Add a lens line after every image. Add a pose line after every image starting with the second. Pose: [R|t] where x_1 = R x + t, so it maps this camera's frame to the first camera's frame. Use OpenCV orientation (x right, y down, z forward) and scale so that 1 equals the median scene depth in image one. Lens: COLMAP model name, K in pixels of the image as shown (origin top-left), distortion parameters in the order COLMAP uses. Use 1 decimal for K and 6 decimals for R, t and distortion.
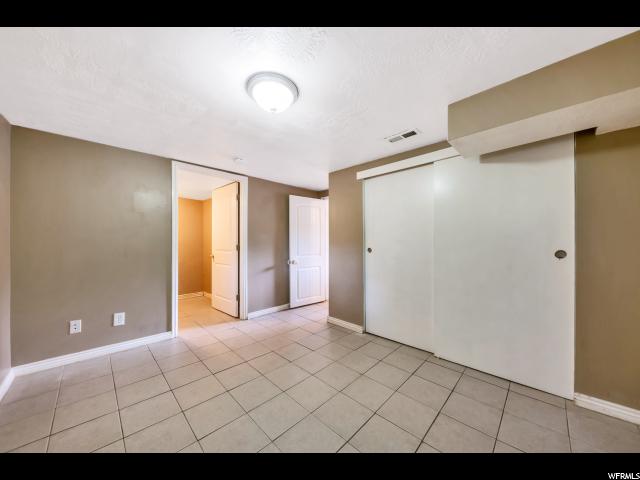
lens RADIAL K [[224.0, 0, 324.3], [0, 224.0, 244.9], [0, 0, 1]] dist [0.000545, 0.000006]
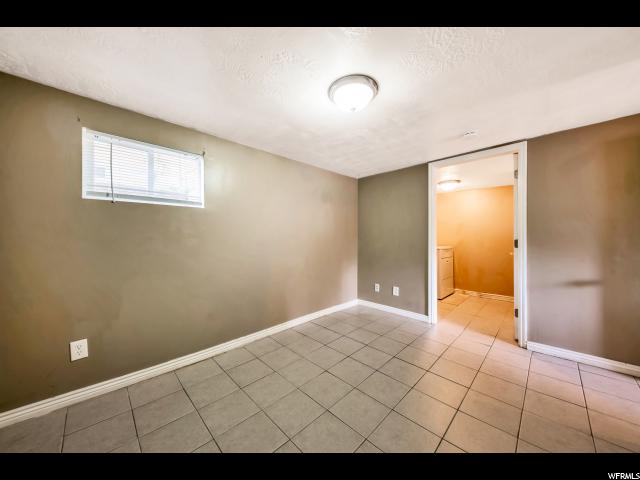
lens RADIAL K [[224.0, 0, 319.9], [0, 224.0, 238.0], [0, 0, 1]] dist [0.000545, 0.000006]
pose [[-0.017602, -0.002259, -0.999843, 0.452219], [-0.011485, 0.999932, -0.002057, 0.004397], [0.999779, 0.011447, -0.017627, 0.488789]]
